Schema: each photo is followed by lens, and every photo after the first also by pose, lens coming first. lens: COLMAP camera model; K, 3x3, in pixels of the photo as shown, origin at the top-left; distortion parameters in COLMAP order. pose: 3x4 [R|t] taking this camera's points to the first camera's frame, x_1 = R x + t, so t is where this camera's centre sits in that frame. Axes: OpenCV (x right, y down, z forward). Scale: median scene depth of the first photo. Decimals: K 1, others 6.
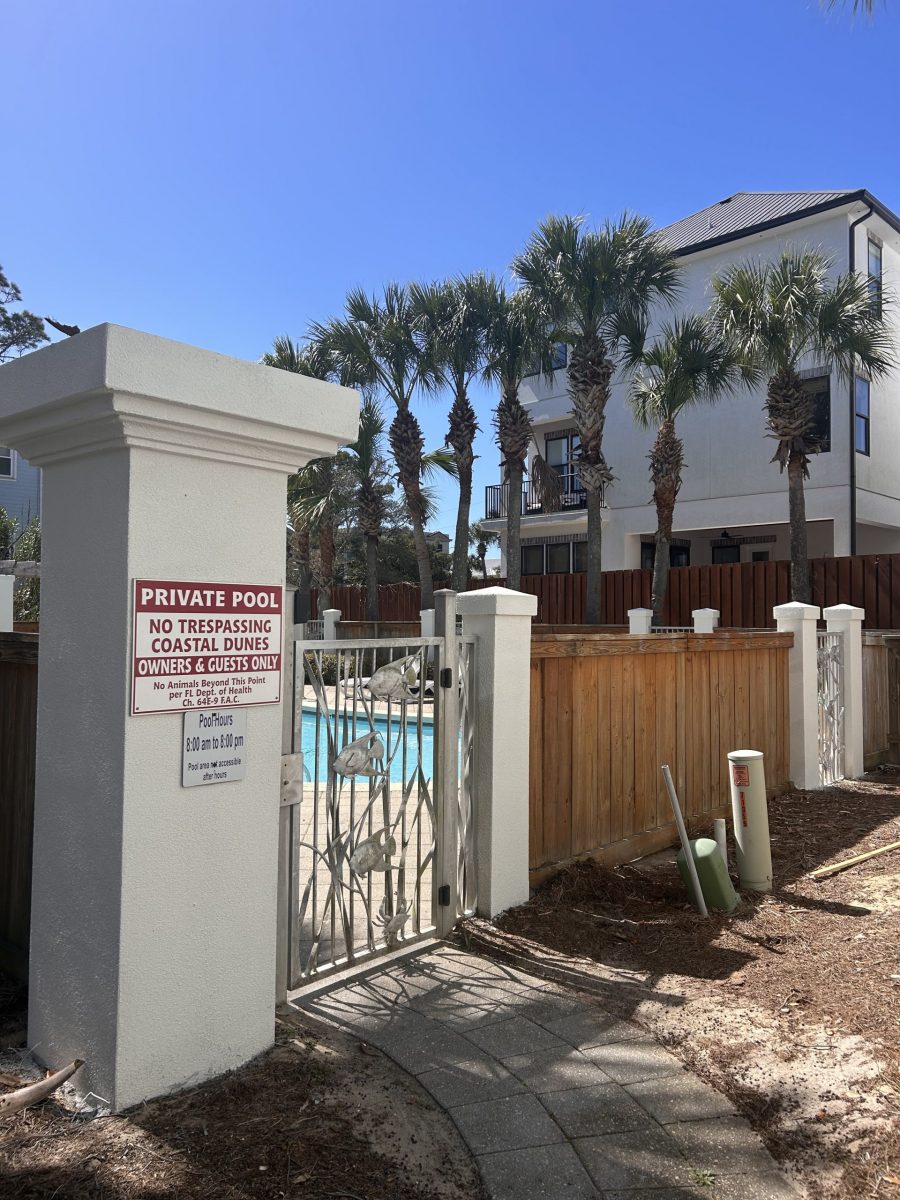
lens RADIAL K [[906.9, 0, 456.0], [0, 906.9, 607.6], [0, 0, 1]] dist [0.059457, -0.078362]
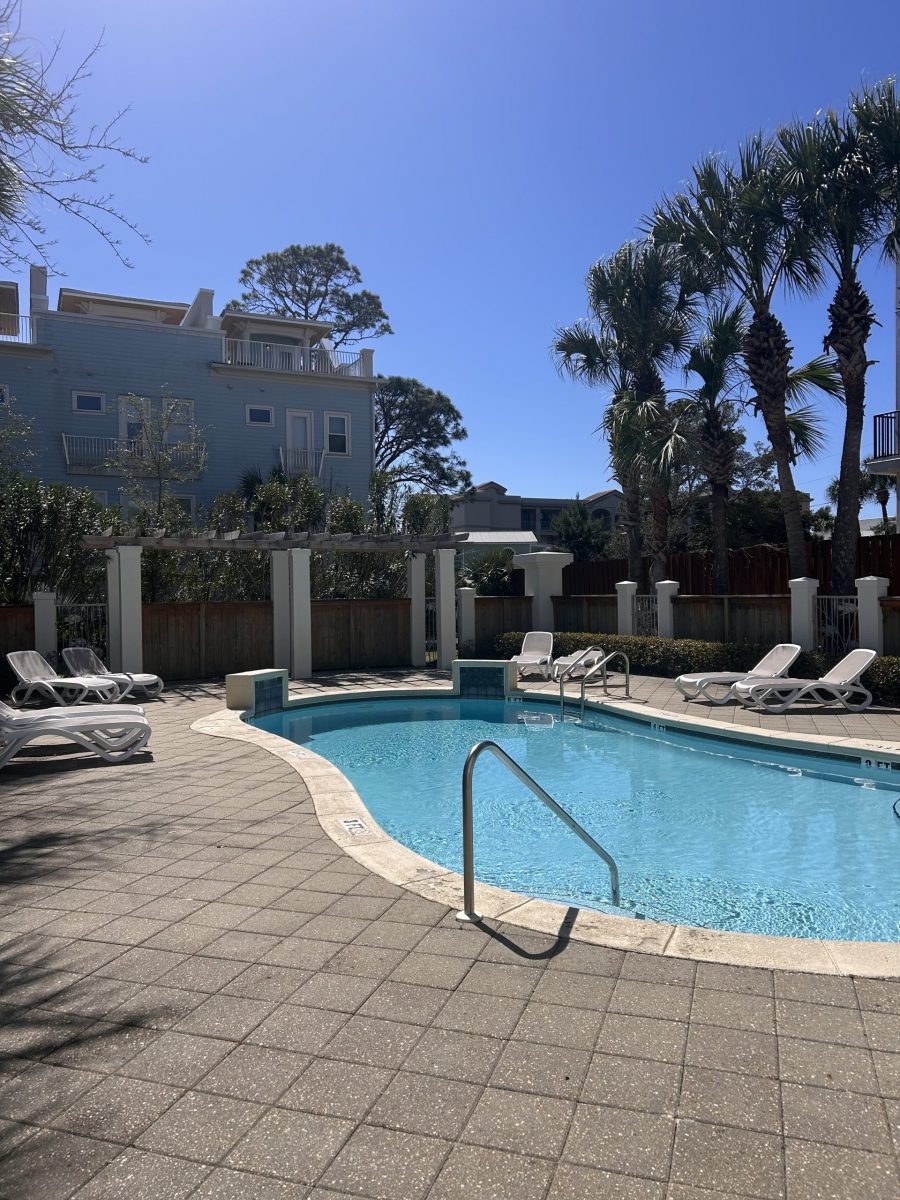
lens RADIAL K [[906.9, 0, 456.0], [0, 906.9, 607.6], [0, 0, 1]] dist [0.059457, -0.078362]
pose [[0.930706, -0.006441, -0.365712, -0.018611], [0.017868, 0.999452, 0.027869, 0.000125], [0.365332, -0.032472, 0.930311, 0.198886]]
